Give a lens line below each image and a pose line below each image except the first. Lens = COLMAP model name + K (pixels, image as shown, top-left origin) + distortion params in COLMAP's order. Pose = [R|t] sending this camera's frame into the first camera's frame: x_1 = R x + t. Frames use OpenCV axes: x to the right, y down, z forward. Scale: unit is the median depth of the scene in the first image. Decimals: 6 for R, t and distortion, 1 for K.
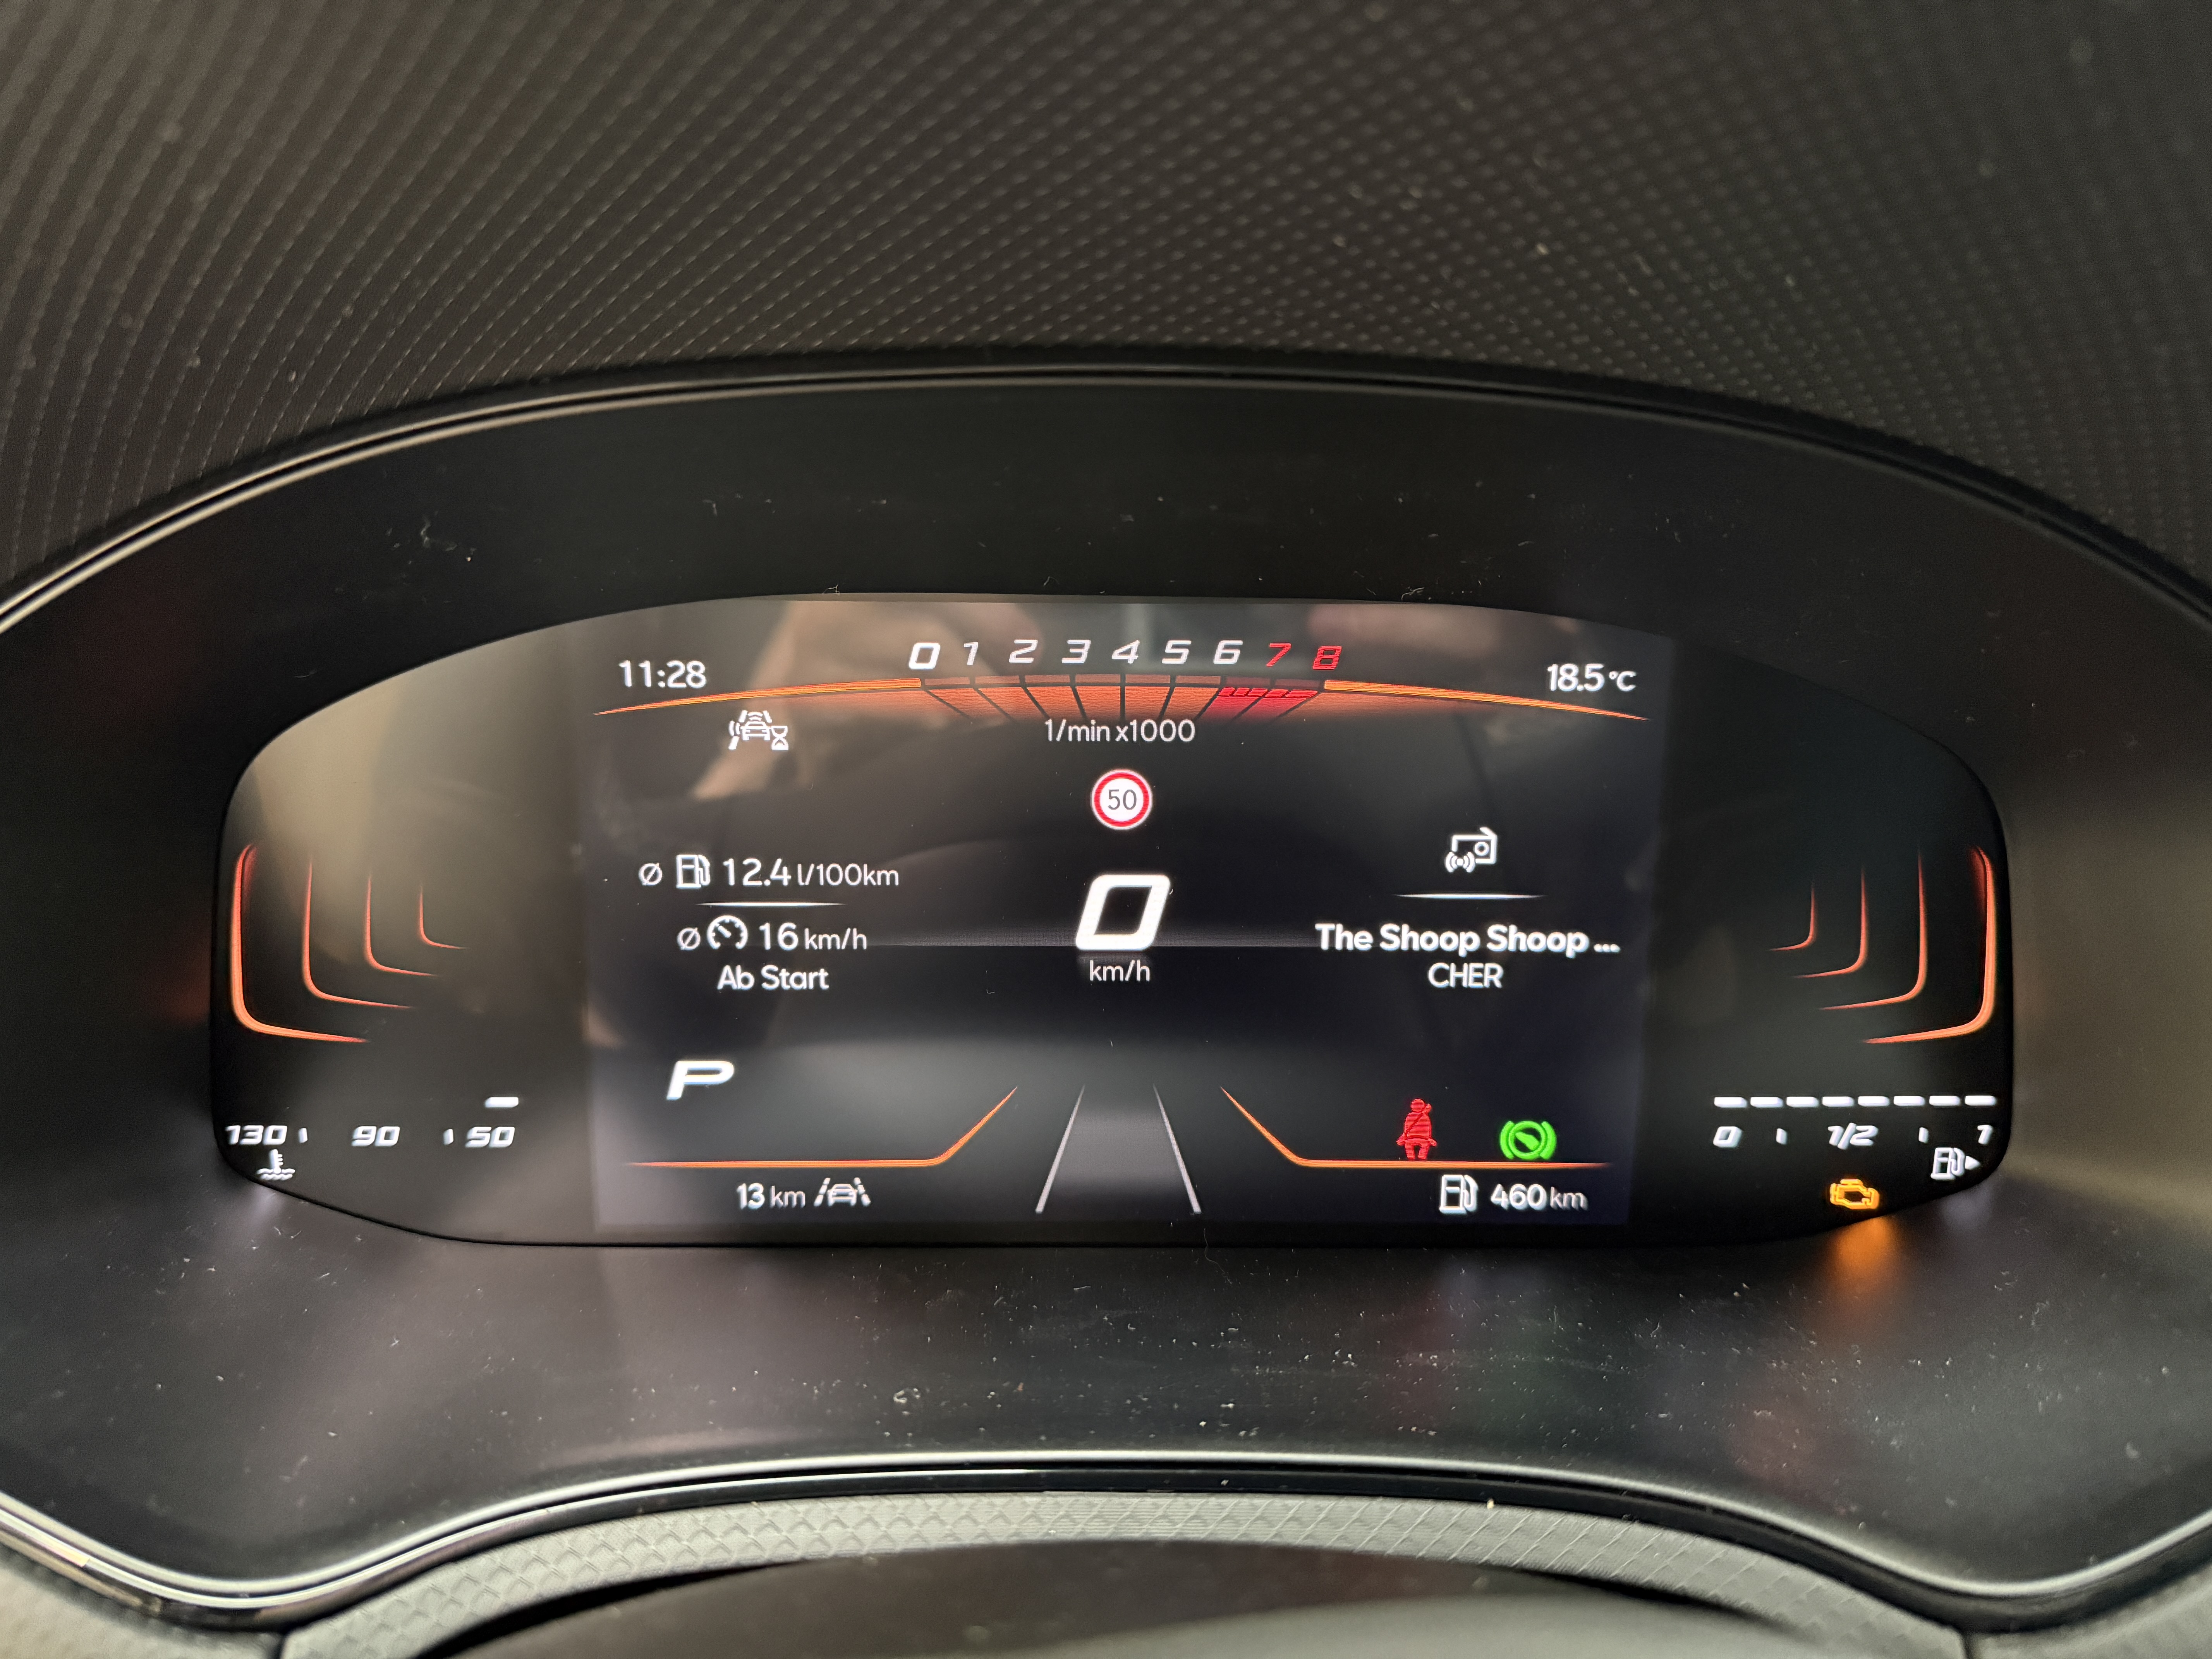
lens RADIAL K [[1556.3, 0, 1093.9], [0, 1556.3, 839.7], [0, 0, 1]] dist [0.009782, -0.035045]
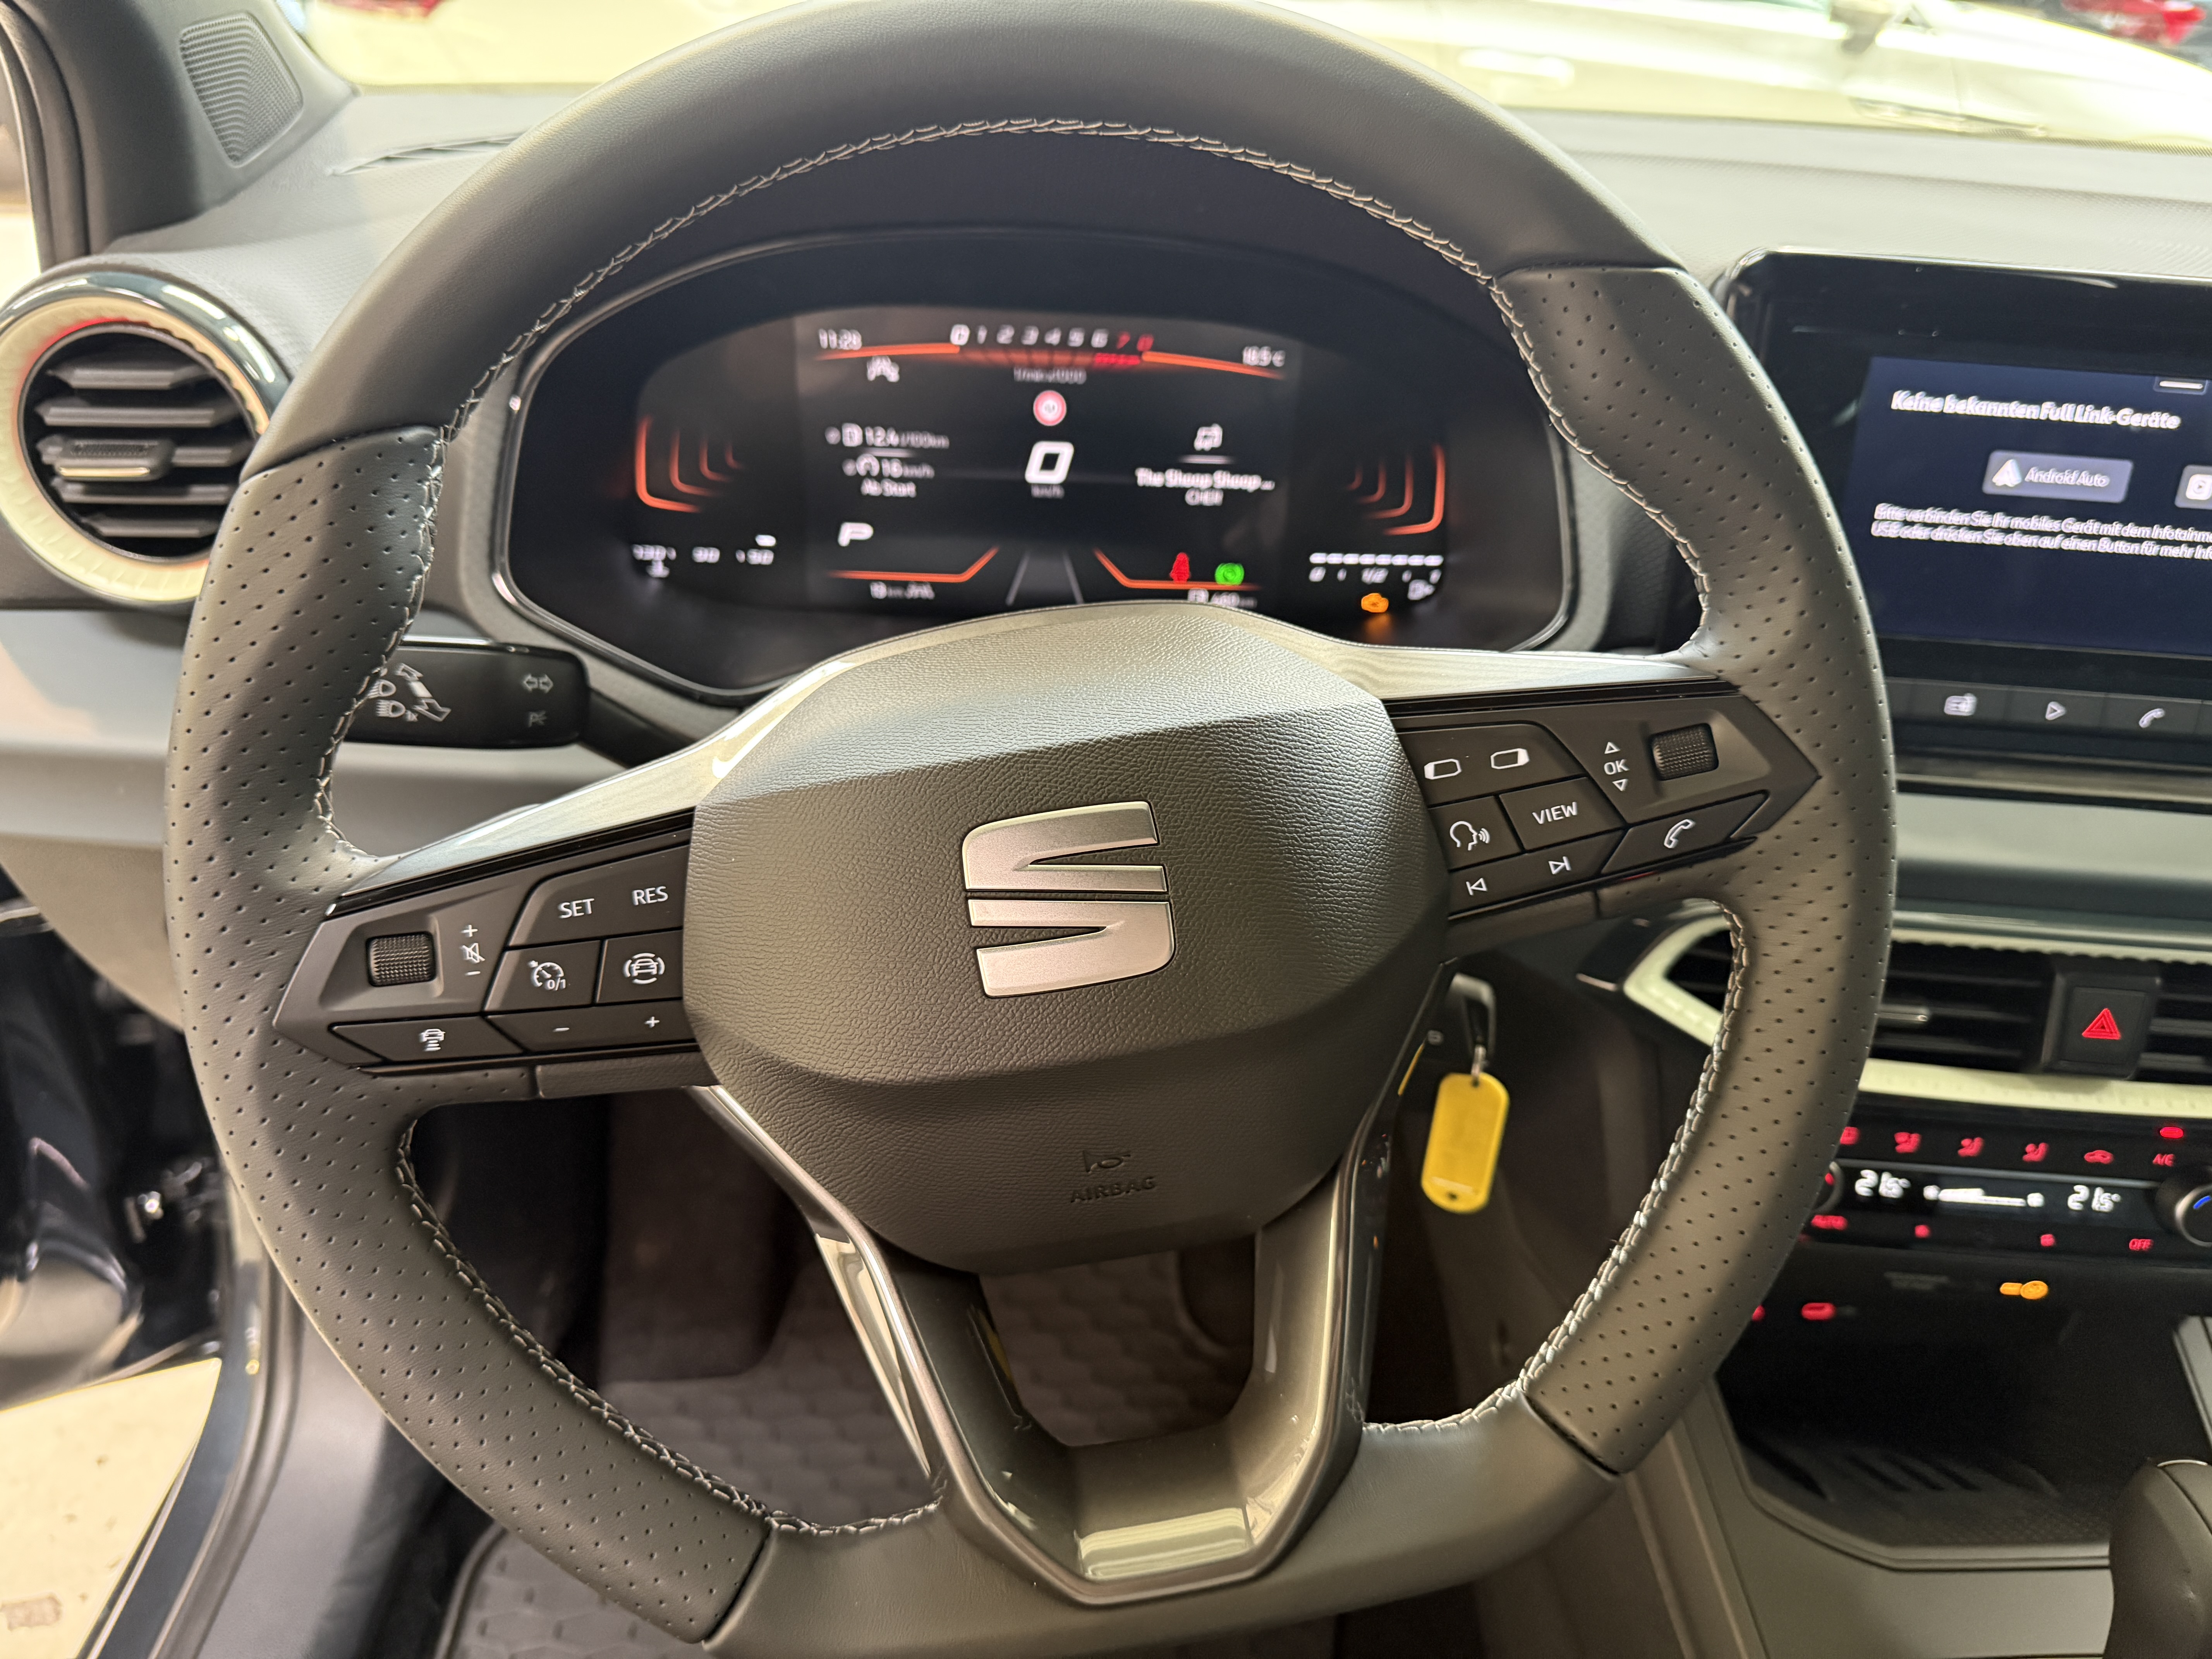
lens RADIAL K [[1556.3, 0, 1113.4], [0, 1556.3, 848.6], [0, 0, 1]] dist [0.009782, -0.035045]
pose [[0.999197, 0.025356, 0.031033, 0.053160], [-0.032343, 0.967476, 0.250888, 0.020043], [-0.023662, -0.251690, 0.967519, -1.242182]]
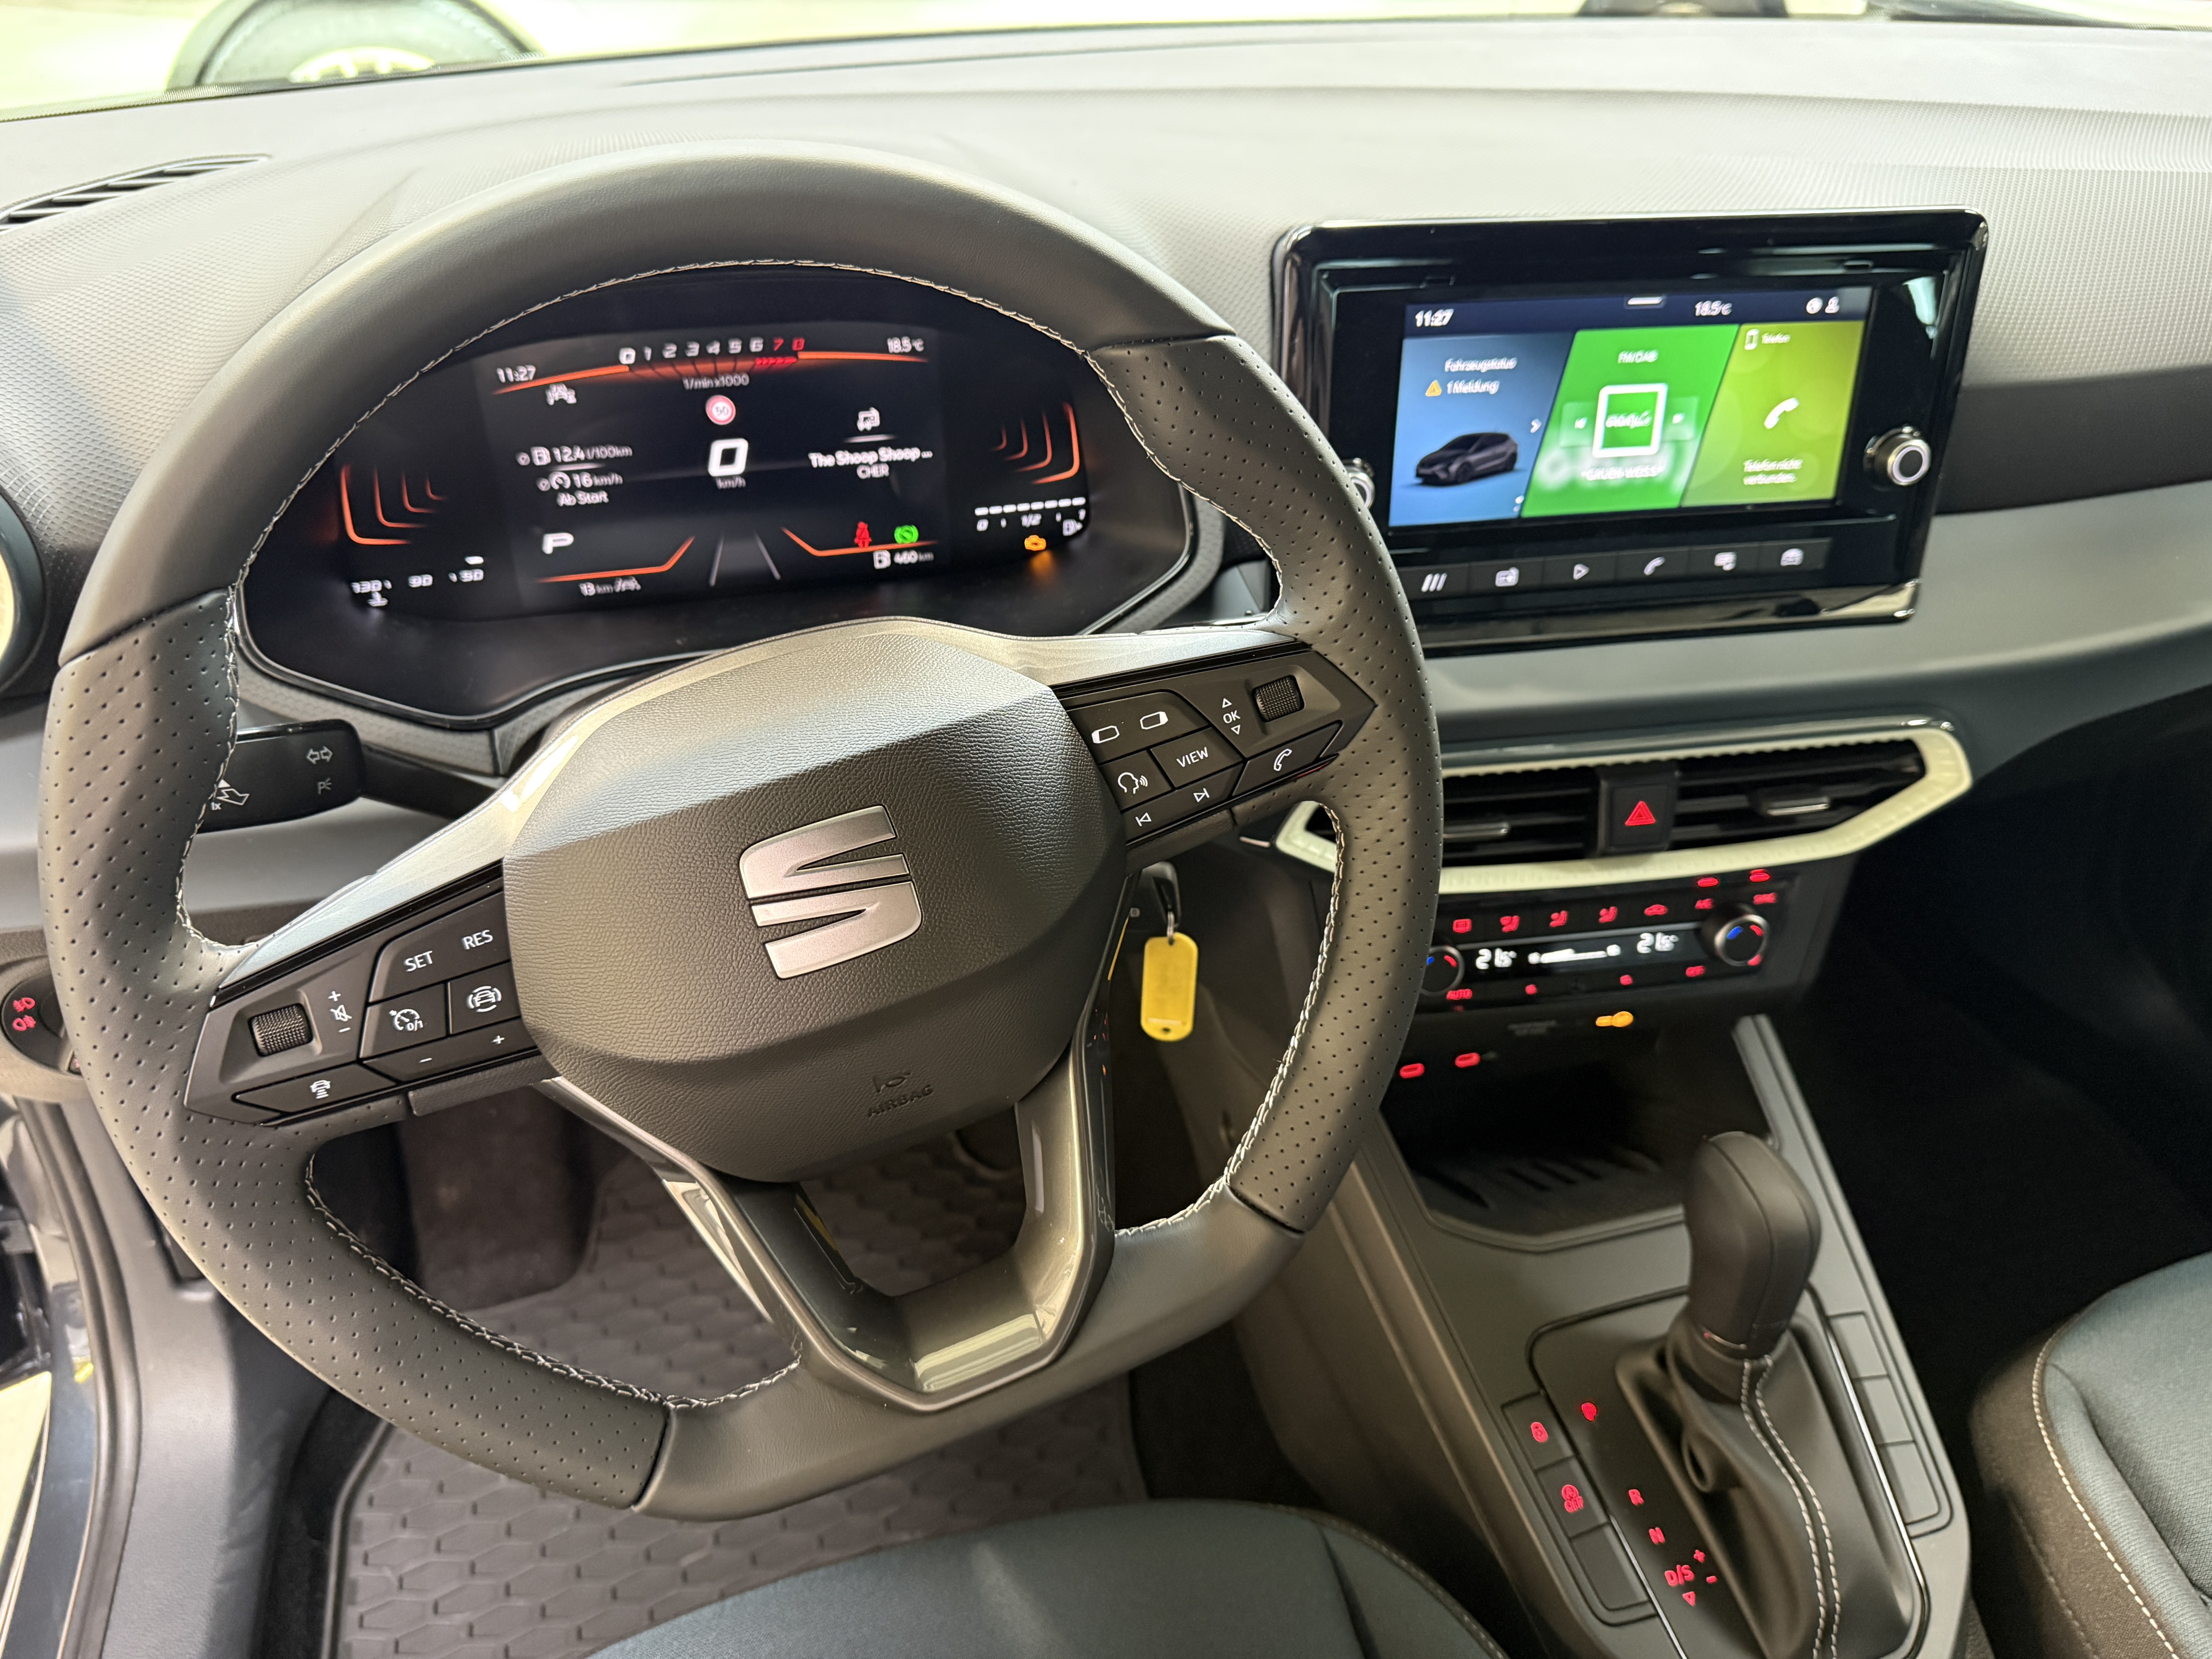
lens RADIAL K [[1587.7, 0, 1094.4], [0, 1587.7, 827.8], [0, 0, 1]] dist [0.033033, -0.067777]
pose [[0.970984, -0.136976, 0.196027, 0.006898], [0.059519, 0.932334, 0.356666, -0.265230], [-0.231618, -0.334650, 0.913435, -1.584394]]
